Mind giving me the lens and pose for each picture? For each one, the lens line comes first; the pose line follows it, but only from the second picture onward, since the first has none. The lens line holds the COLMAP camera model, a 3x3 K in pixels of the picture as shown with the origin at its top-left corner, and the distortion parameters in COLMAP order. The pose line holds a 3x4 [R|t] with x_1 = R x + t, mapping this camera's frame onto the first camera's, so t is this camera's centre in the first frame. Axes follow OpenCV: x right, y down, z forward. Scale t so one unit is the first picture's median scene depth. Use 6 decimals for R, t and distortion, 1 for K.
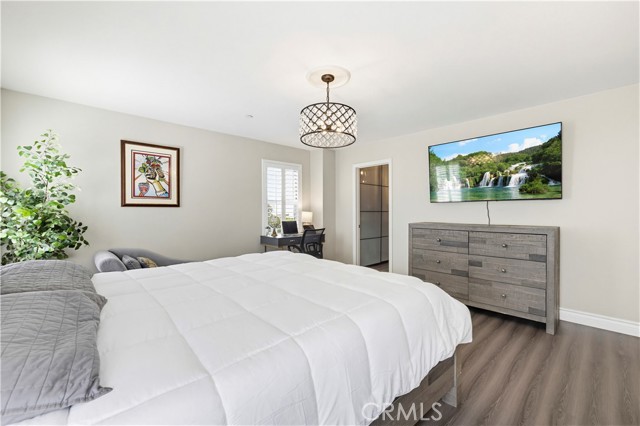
lens RADIAL K [[271.3, 0, 320.0], [0, 271.3, 212.5], [0, 0, 1]] dist [0.002535, 0.000337]
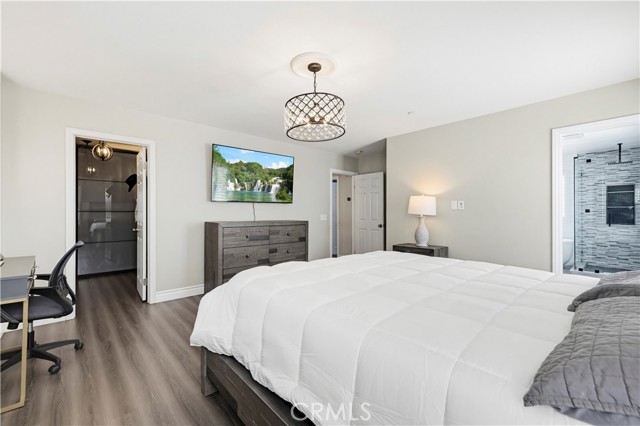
lens RADIAL K [[271.3, 0, 320.5], [0, 271.3, 211.3], [0, 0, 1]] dist [0.002535, 0.000337]
pose [[0.030099, 0.001648, 0.999546, -0.739667], [0.004737, 0.999987, -0.001791, 0.003685], [-0.999536, 0.004789, 0.030091, 0.764417]]
